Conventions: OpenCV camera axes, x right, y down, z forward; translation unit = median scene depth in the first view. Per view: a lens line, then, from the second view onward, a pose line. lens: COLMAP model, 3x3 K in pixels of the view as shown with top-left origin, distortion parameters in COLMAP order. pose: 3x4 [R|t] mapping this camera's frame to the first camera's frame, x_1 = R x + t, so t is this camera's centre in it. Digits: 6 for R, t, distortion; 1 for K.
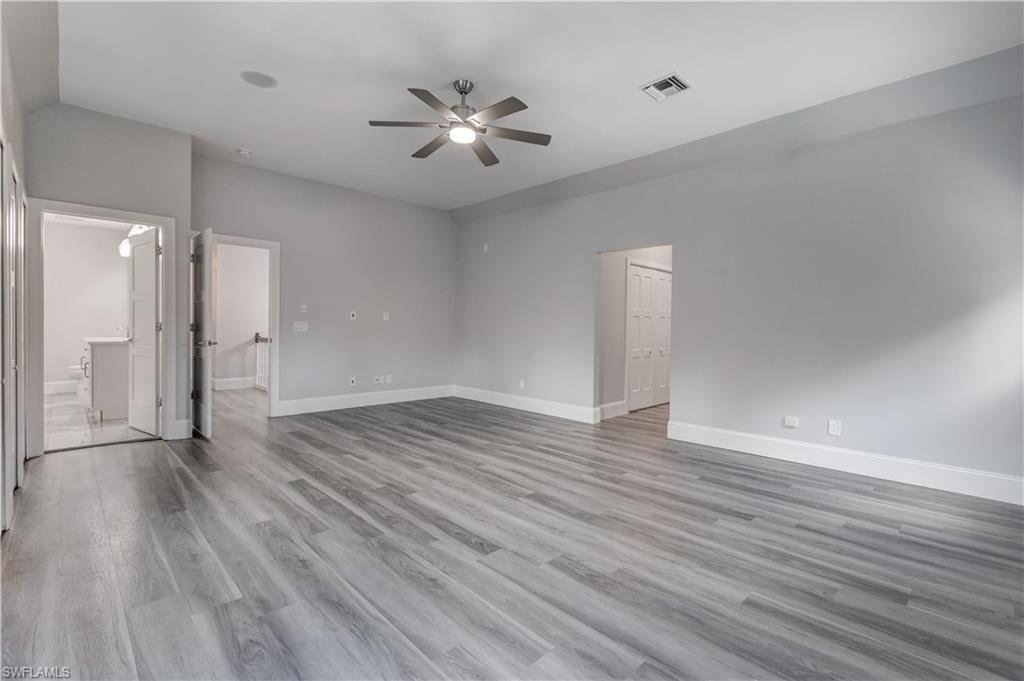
lens RADIAL K [[455.5, 0, 512.5], [0, 455.5, 335.1], [0, 0, 1]] dist [0.018312, -0.000028]
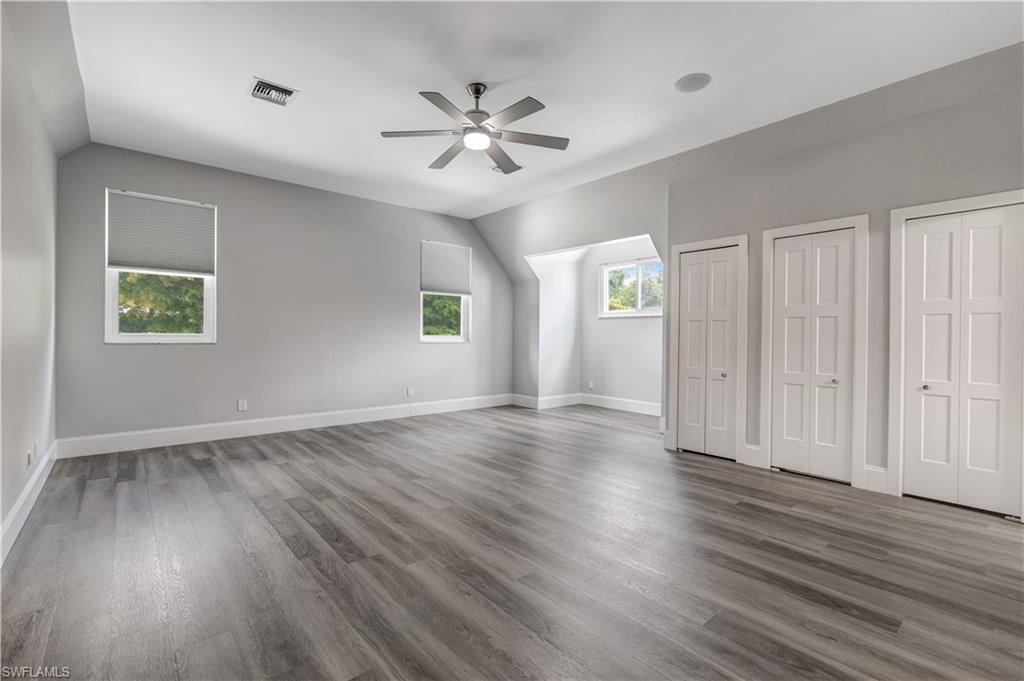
lens RADIAL K [[455.5, 0, 512.5], [0, 455.5, 335.1], [0, 0, 1]] dist [0.018312, -0.000028]
pose [[-0.997335, -0.021272, 0.069784, -0.267324], [-0.020295, 0.999686, 0.014681, -0.045491], [-0.070074, 0.013226, -0.997454, 2.031091]]
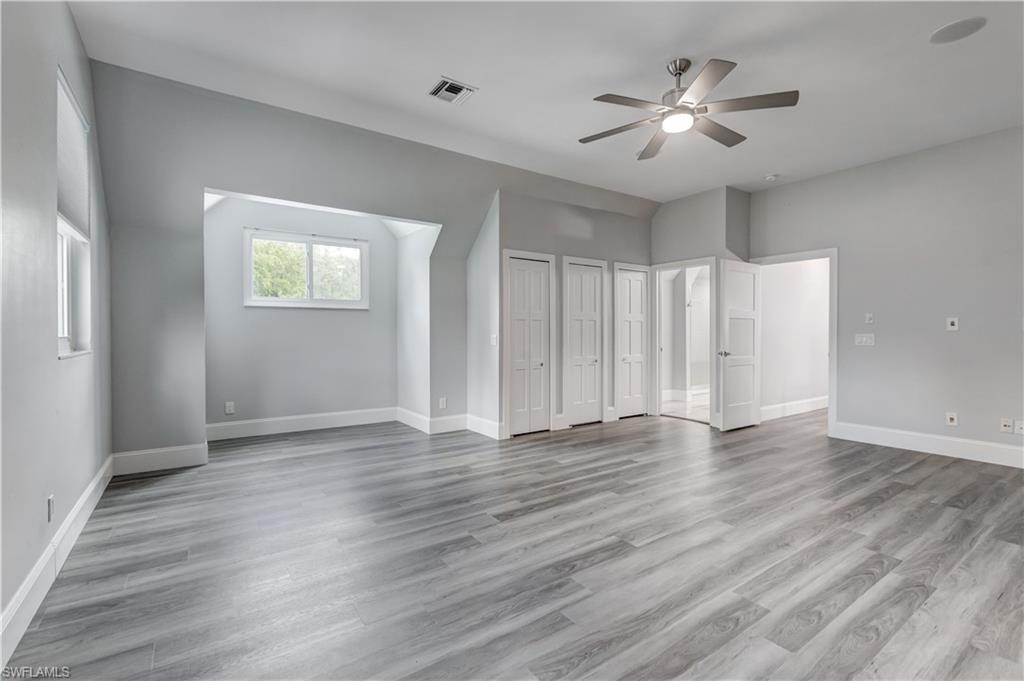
lens RADIAL K [[463.4, 0, 510.5], [0, 463.4, 335.5], [0, 0, 1]] dist [-0.001916, -0.000599]
pose [[-0.166703, -0.010233, -0.985954, 0.839275], [-0.020271, 0.999770, -0.006949, -0.012642], [0.985799, 0.018828, -0.166872, 0.864653]]
